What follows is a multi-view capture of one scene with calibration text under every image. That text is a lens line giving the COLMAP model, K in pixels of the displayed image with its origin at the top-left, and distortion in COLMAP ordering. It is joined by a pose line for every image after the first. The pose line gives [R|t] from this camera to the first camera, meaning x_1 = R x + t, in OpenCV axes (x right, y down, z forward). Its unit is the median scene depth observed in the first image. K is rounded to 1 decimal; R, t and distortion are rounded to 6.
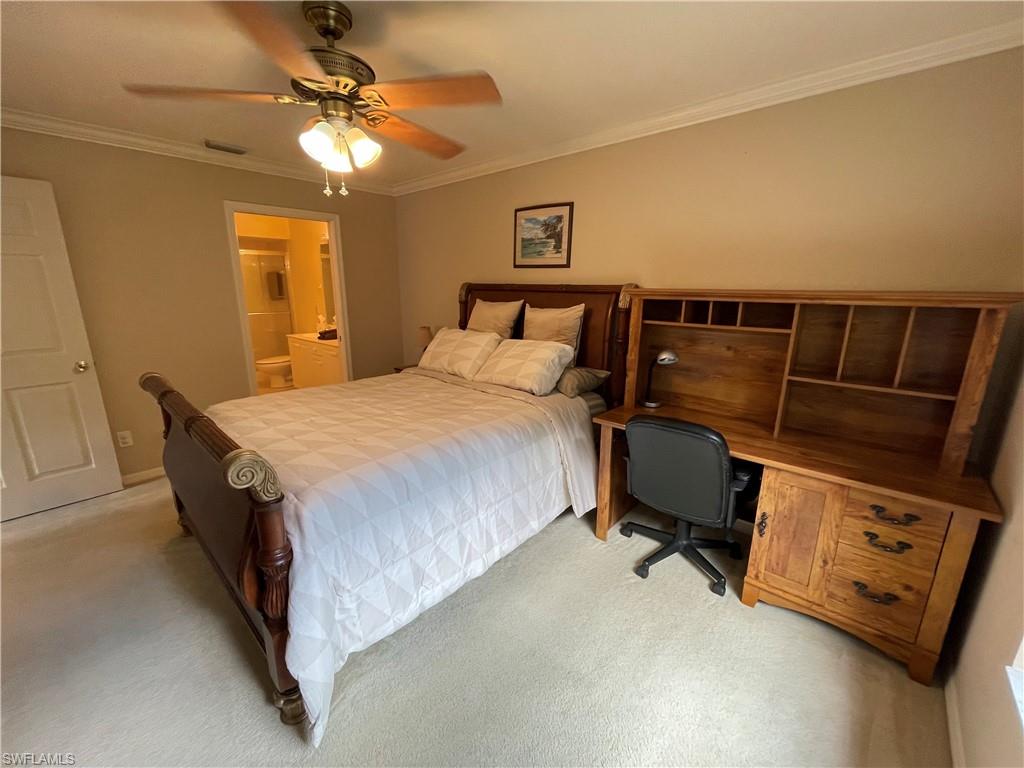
lens RADIAL K [[412.1, 0, 508.1], [0, 412.1, 386.7], [0, 0, 1]] dist [0.000092, -0.000019]
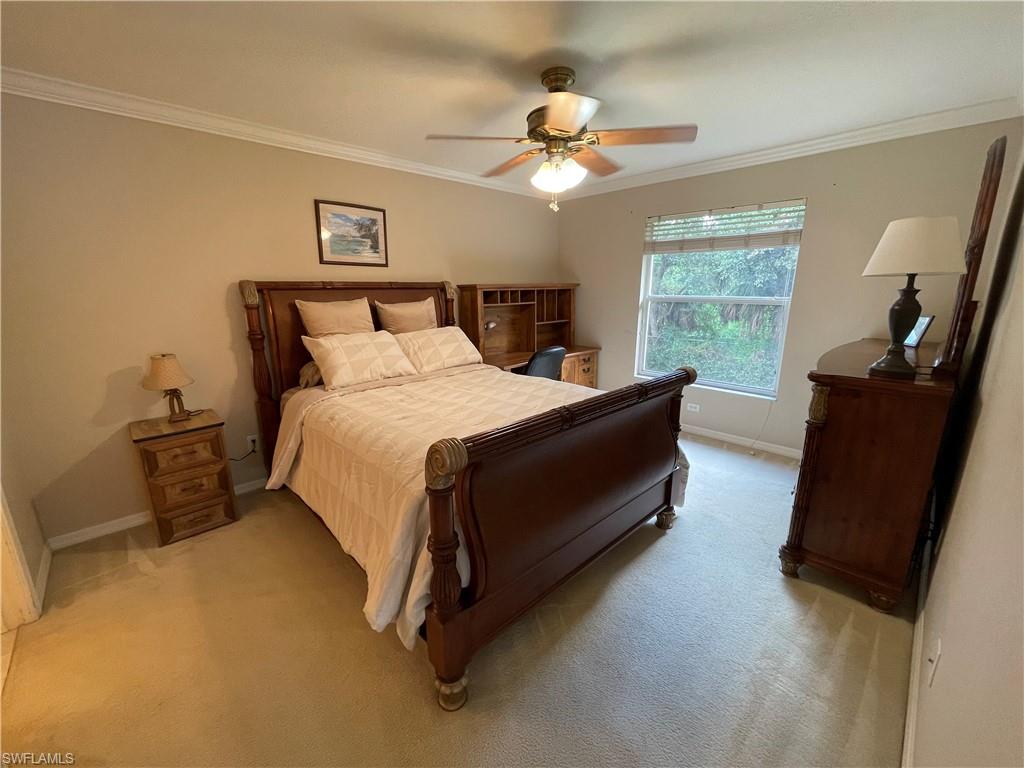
lens RADIAL K [[415.3, 0, 510.1], [0, 415.3, 386.0], [0, 0, 1]] dist [0.000531, 0.000324]
pose [[0.067380, -0.242198, 0.967884, -1.023255], [0.244626, 0.944489, 0.219314, -0.149942], [-0.967274, 0.221992, 0.122888, 0.613982]]
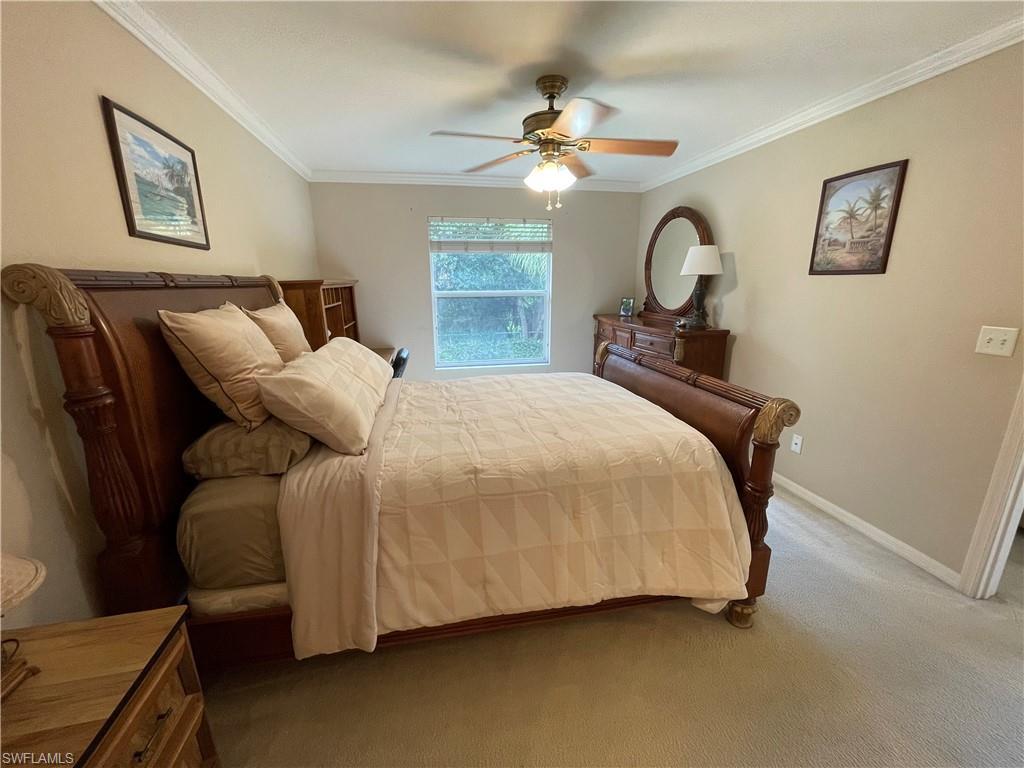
lens RADIAL K [[415.3, 0, 510.1], [0, 415.3, 386.0], [0, 0, 1]] dist [0.000531, 0.000324]
pose [[-0.803177, -0.146655, 0.577407, -0.668194], [0.144739, 0.892147, 0.427929, -0.312485], [-0.577891, 0.427277, -0.695325, 1.290767]]
